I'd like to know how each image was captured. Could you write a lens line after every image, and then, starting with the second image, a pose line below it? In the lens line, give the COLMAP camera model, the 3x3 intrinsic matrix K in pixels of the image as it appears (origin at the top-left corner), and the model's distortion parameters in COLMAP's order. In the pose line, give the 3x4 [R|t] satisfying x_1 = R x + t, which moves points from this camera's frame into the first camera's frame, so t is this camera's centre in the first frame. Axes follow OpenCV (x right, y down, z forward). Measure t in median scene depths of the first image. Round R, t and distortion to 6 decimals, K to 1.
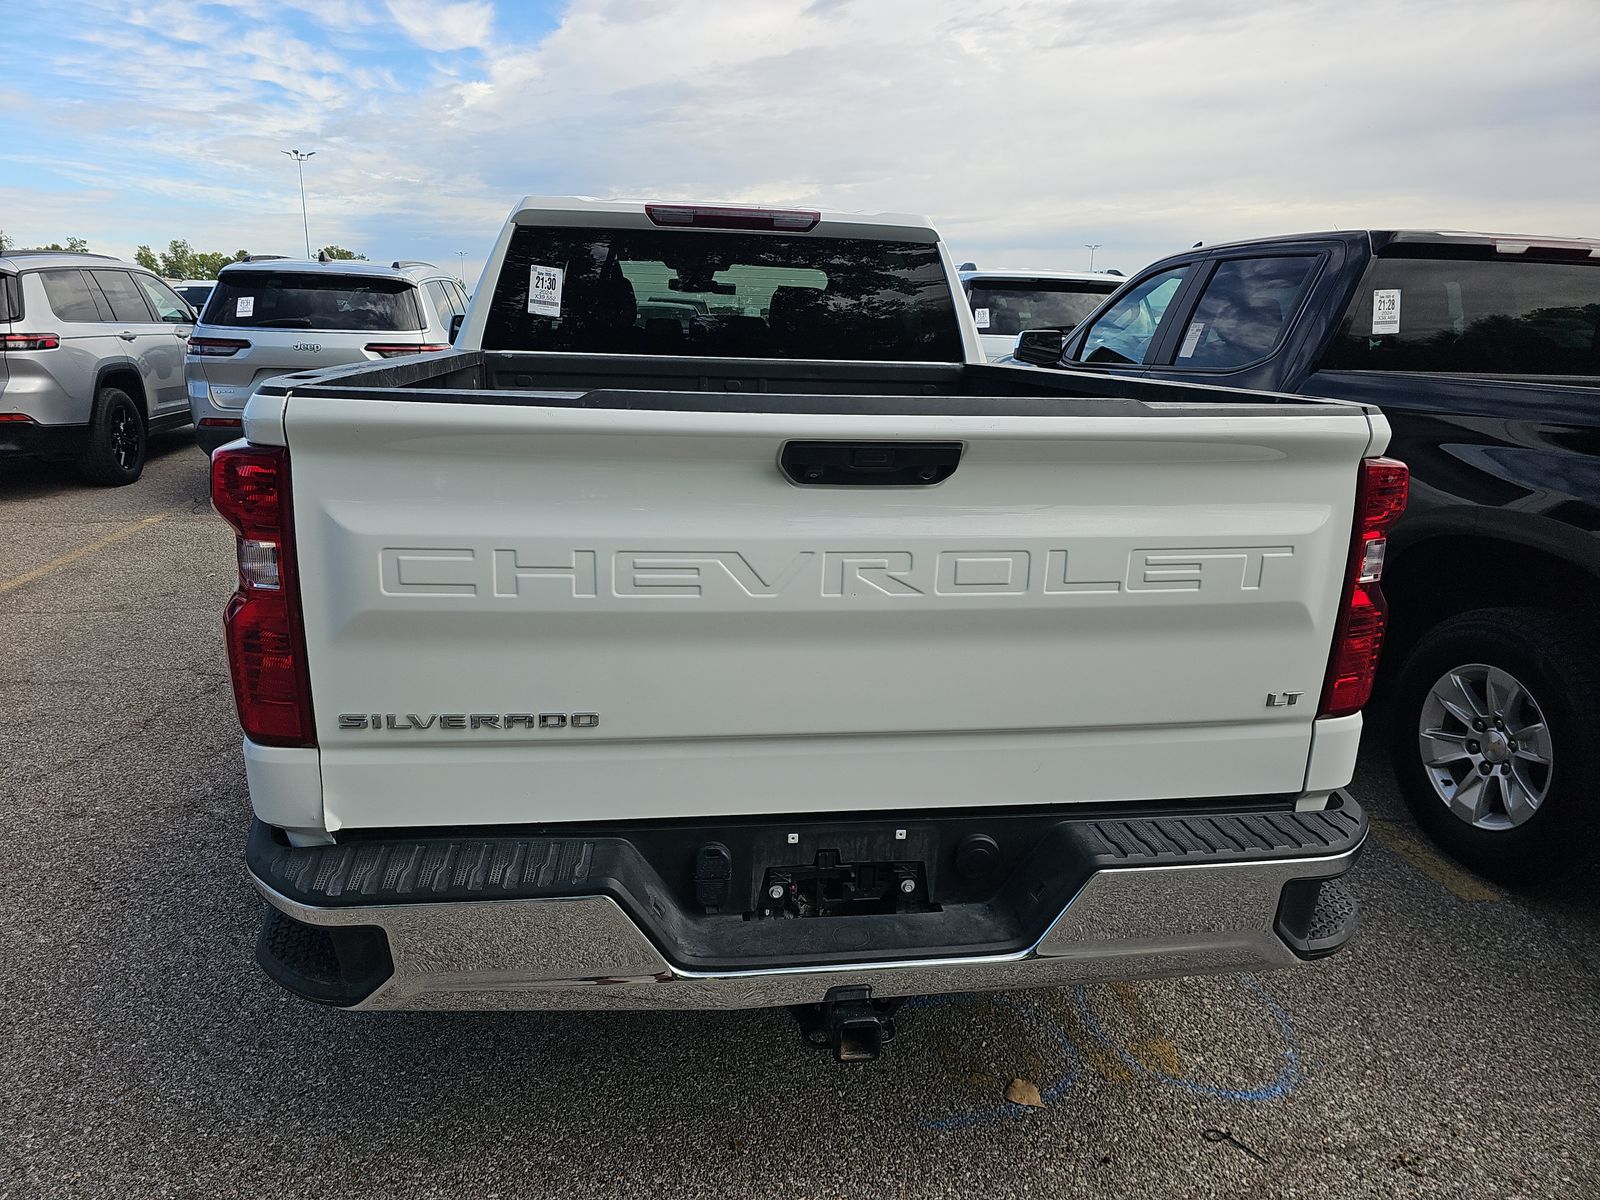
lens RADIAL K [[1063.0, 0, 787.7], [0, 1063.0, 605.3], [0, 0, 1]] dist [0.044736, -0.040291]
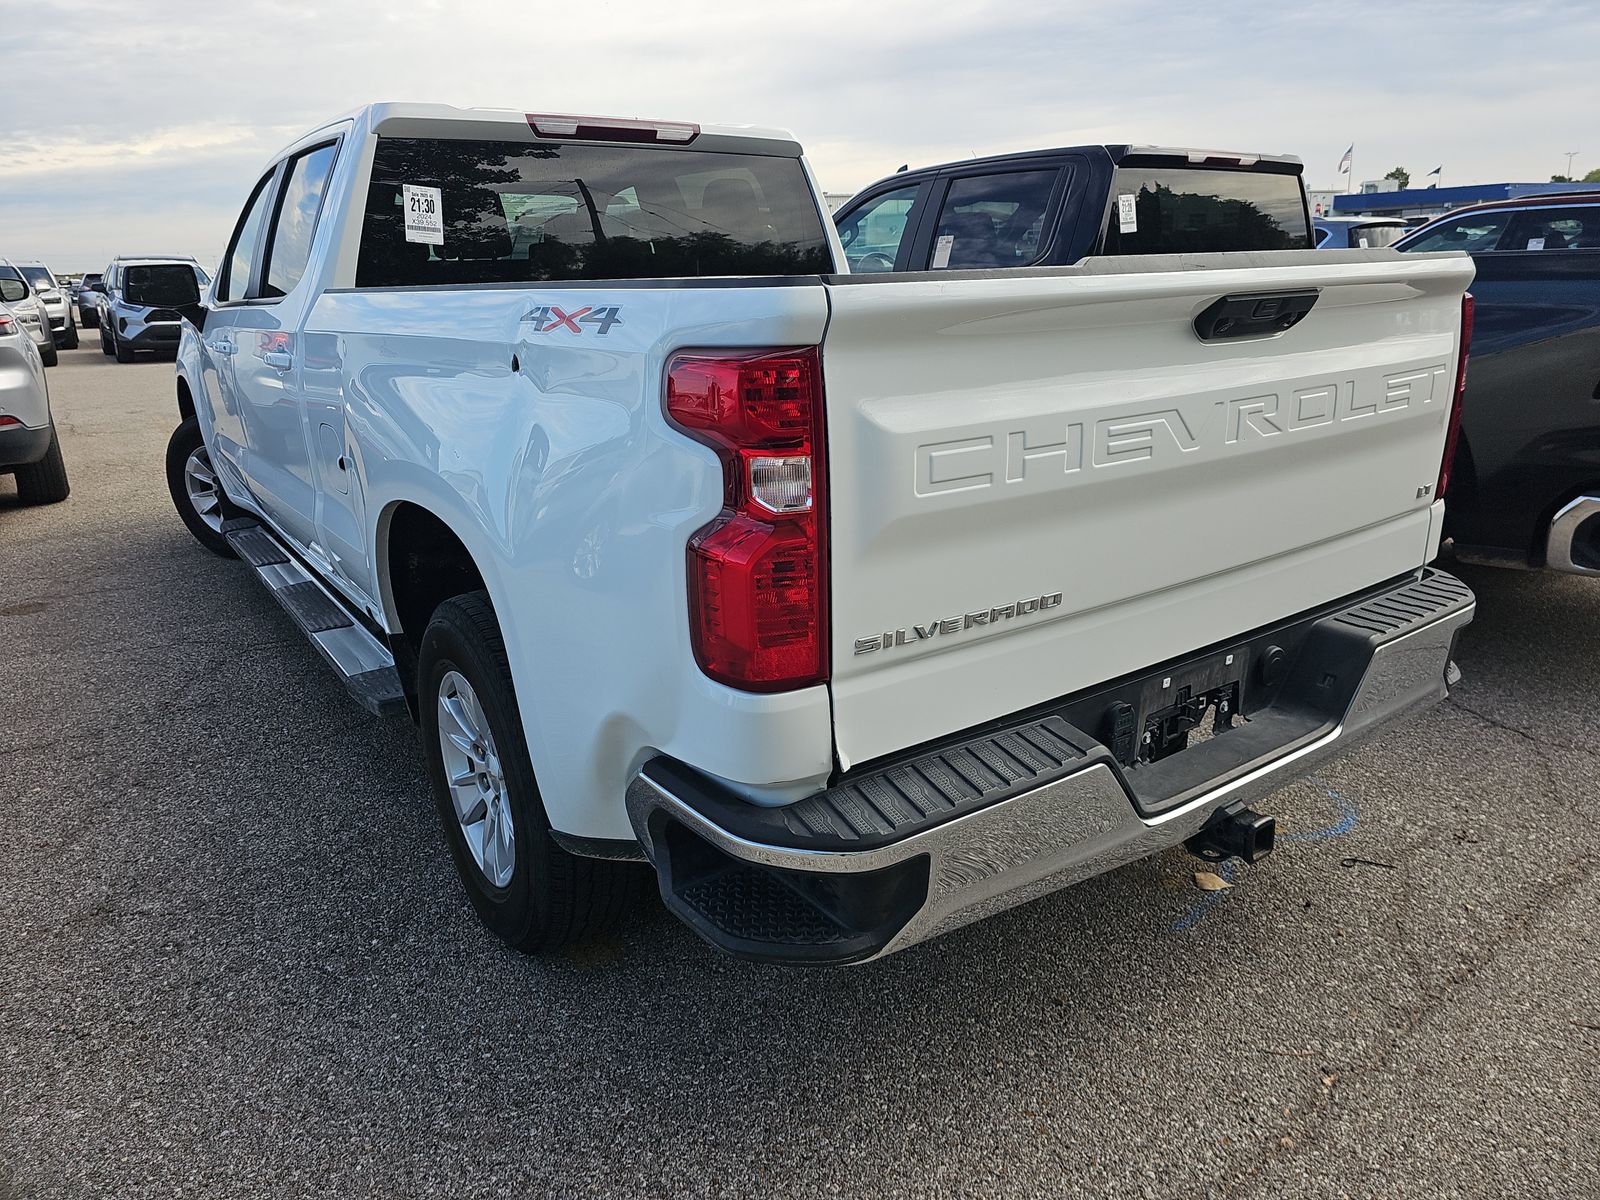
lens RADIAL K [[1063.0, 0, 812.7], [0, 1063.0, 589.6], [0, 0, 1]] dist [0.044736, -0.040291]
pose [[0.885157, -0.183107, 0.427749, -0.173158], [0.169911, 0.983027, 0.069201, -0.001935], [-0.433160, 0.011426, 0.901245, 0.041737]]
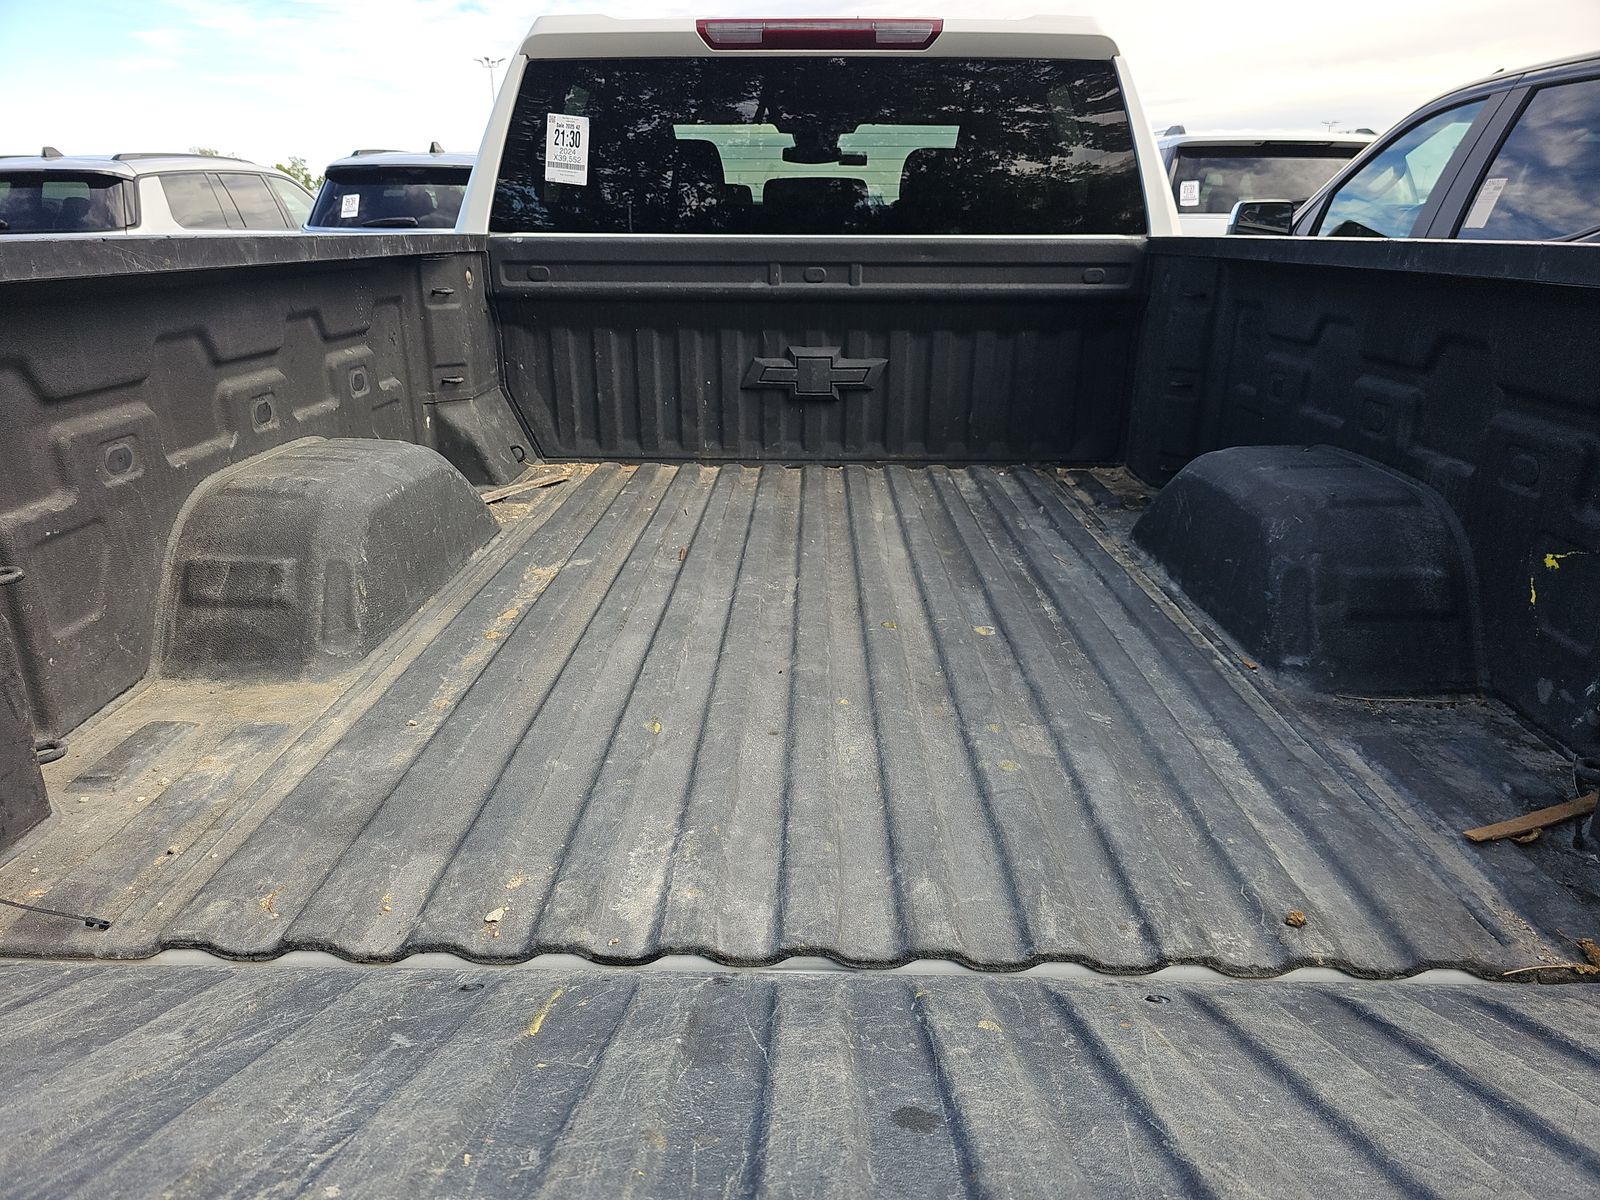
lens RADIAL K [[1063.0, 0, 799.9], [0, 1063.0, 608.3], [0, 0, 1]] dist [0.044736, -0.040291]
pose [[0.987234, 0.028808, -0.156652, 0.027756], [-0.015178, 0.996047, 0.087521, -0.020036], [0.158554, -0.084026, 0.983768, 0.121894]]
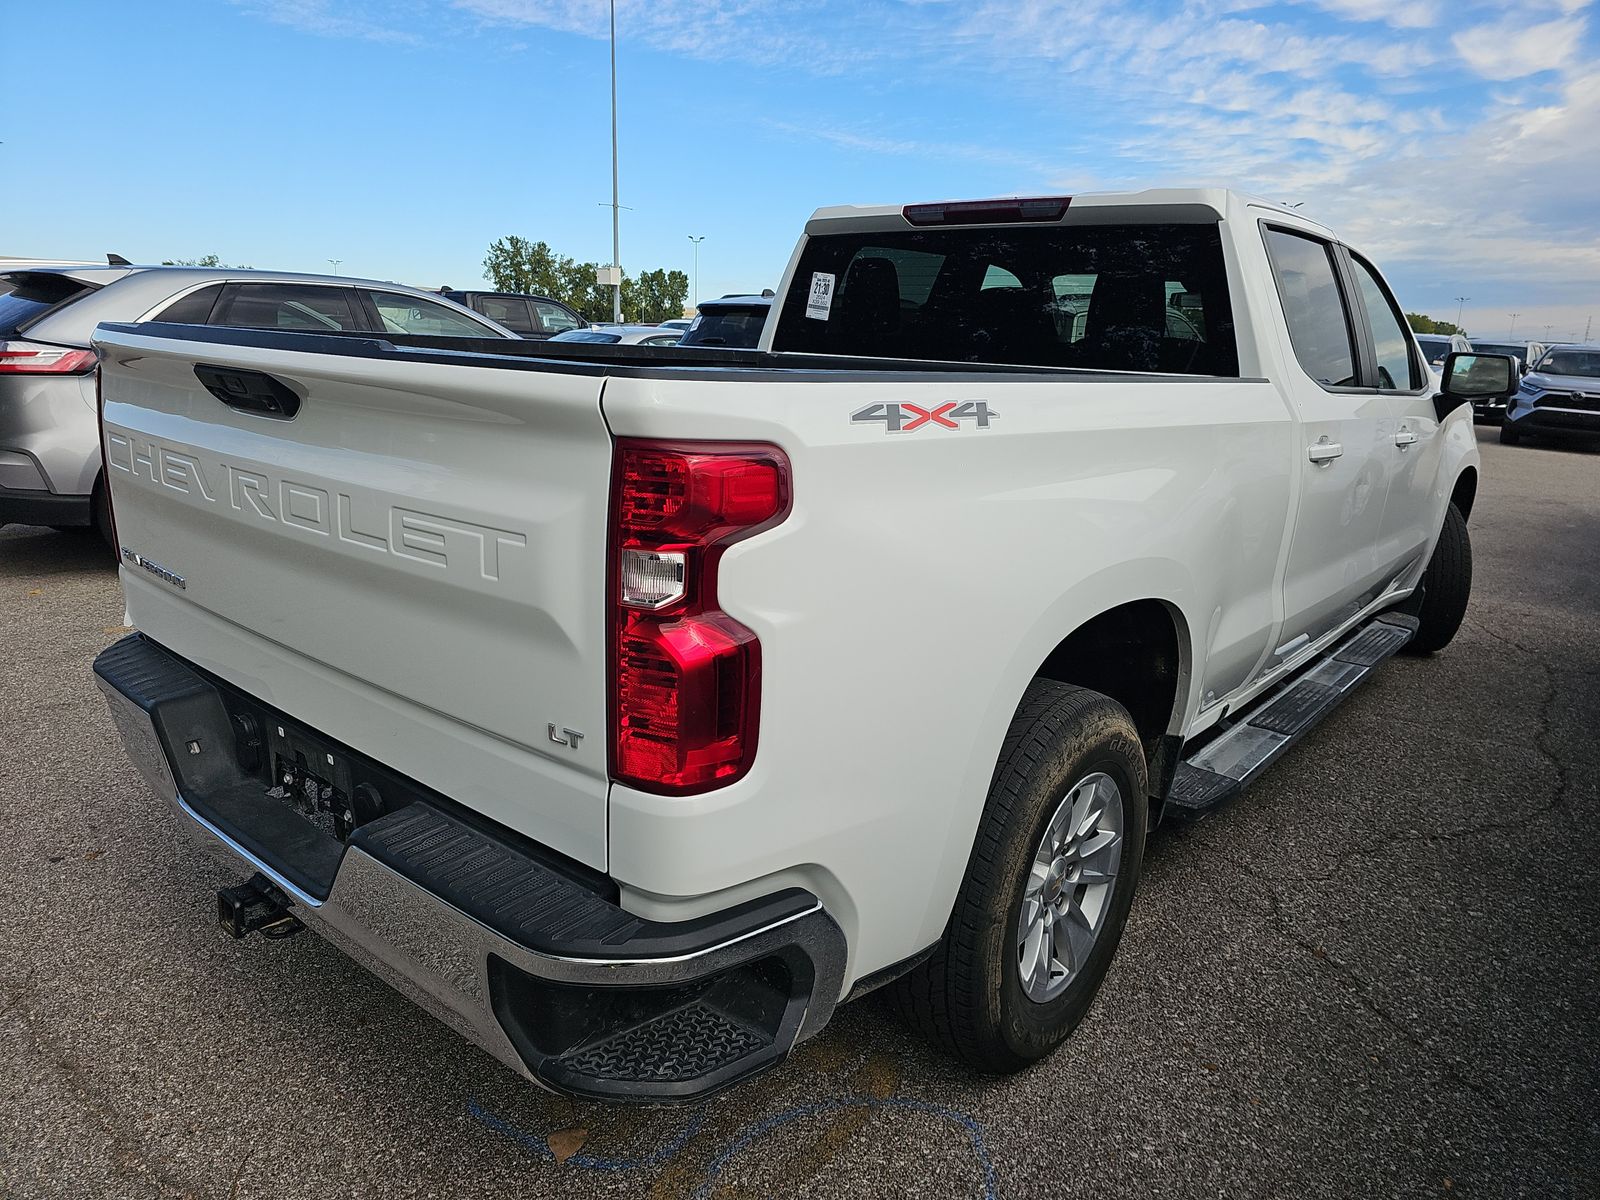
lens RADIAL K [[1063.0, 0, 788.2], [0, 1063.0, 604.8], [0, 0, 1]] dist [0.044736, -0.040291]
pose [[0.668655, 0.184015, -0.720443, 0.262915], [-0.216168, 0.975154, 0.048445, -0.018858], [0.711458, 0.123344, 0.691820, 0.132249]]
